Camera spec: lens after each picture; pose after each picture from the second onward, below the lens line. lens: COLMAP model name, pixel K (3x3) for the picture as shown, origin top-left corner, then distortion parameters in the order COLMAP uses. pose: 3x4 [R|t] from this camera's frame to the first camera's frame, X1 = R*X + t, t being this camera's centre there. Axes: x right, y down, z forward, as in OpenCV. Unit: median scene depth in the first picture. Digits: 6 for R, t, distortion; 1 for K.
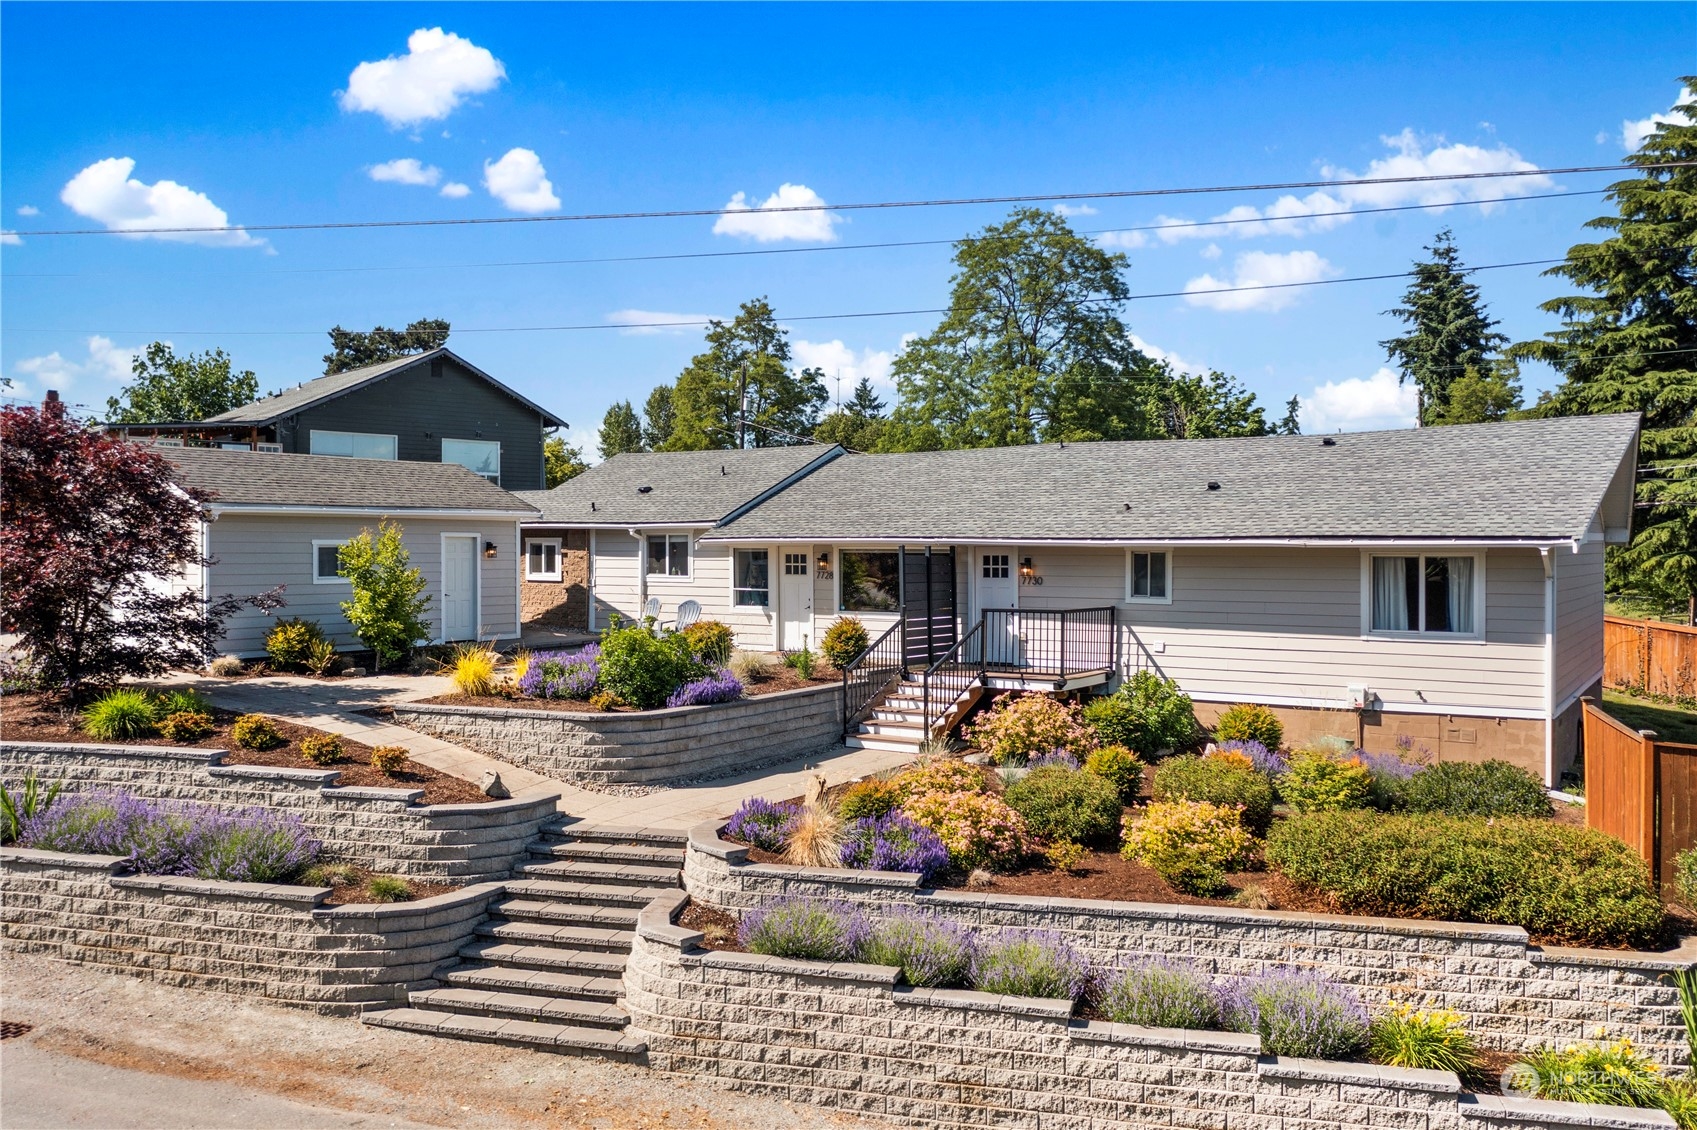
lens RADIAL K [[1368.1, 0, 848.5], [0, 1368.1, 565.0], [0, 0, 1]] dist [-0.044182, 0.001496]
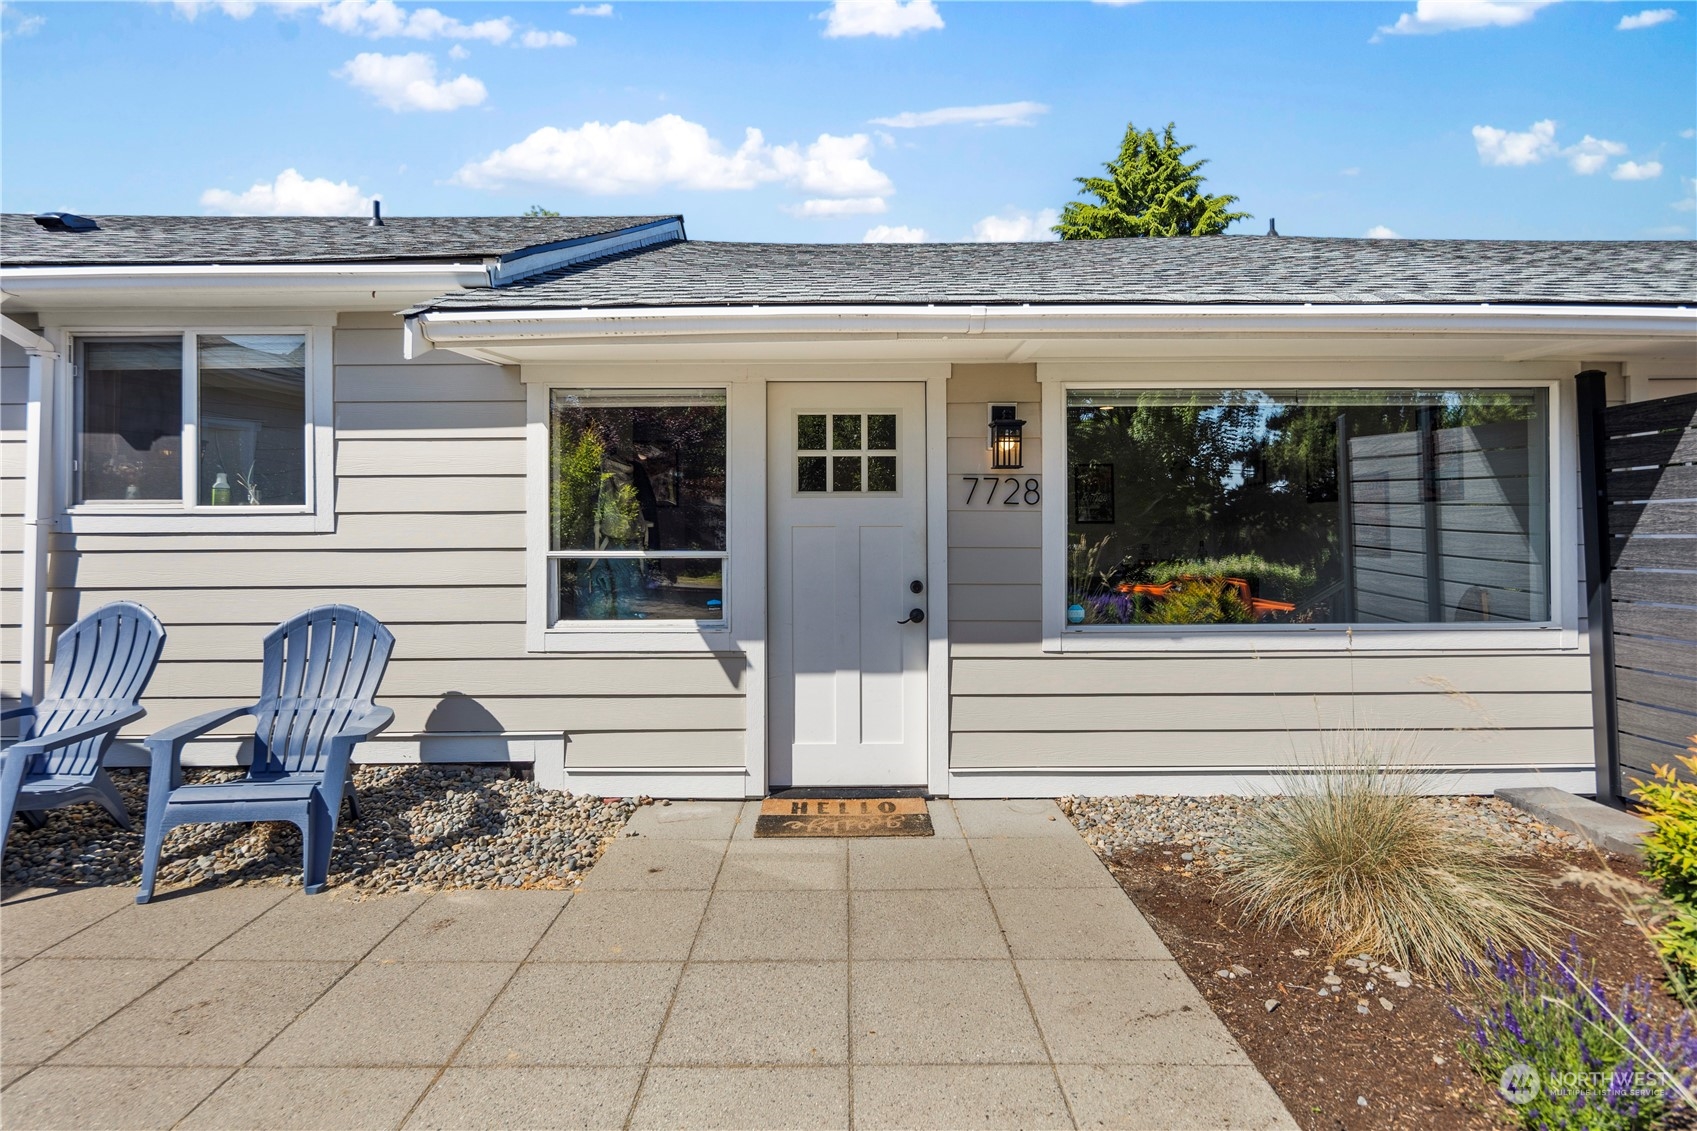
lens RADIAL K [[847.2, 0, 858.7], [0, 847.2, 510.2], [0, 0, 1]] dist [0.001651, -0.000146]
pose [[0.822741, 0.008708, 0.568350, -0.140244], [0.013108, 0.999326, -0.034286, 0.017371], [-0.568266, 0.035658, 0.822072, 0.944561]]
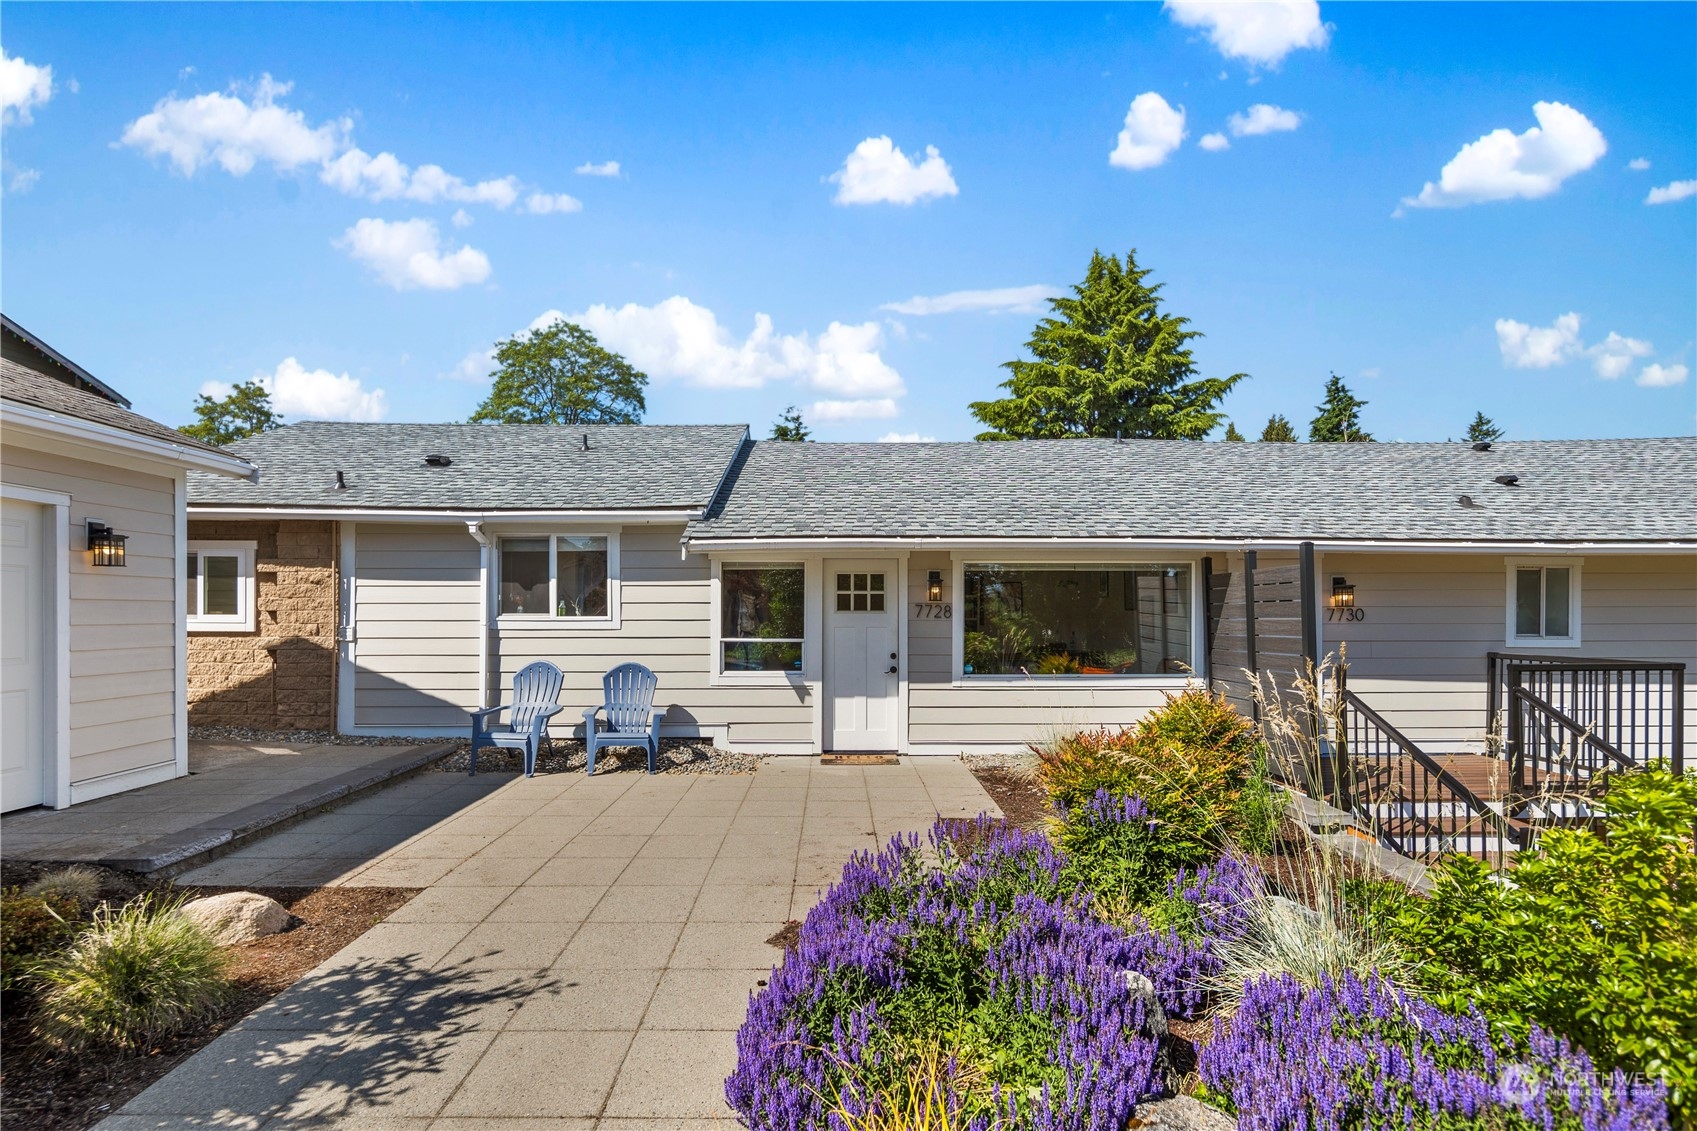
lens RADIAL K [[836.7, 0, 848.7], [0, 836.7, 599.0], [0, 0, 1]] dist [0.000213, -0.000364]
pose [[0.820643, 0.008175, 0.571383, -0.255116], [0.008624, 0.999607, -0.026688, 0.012055], [-0.571376, 0.026829, 0.820249, 0.793780]]
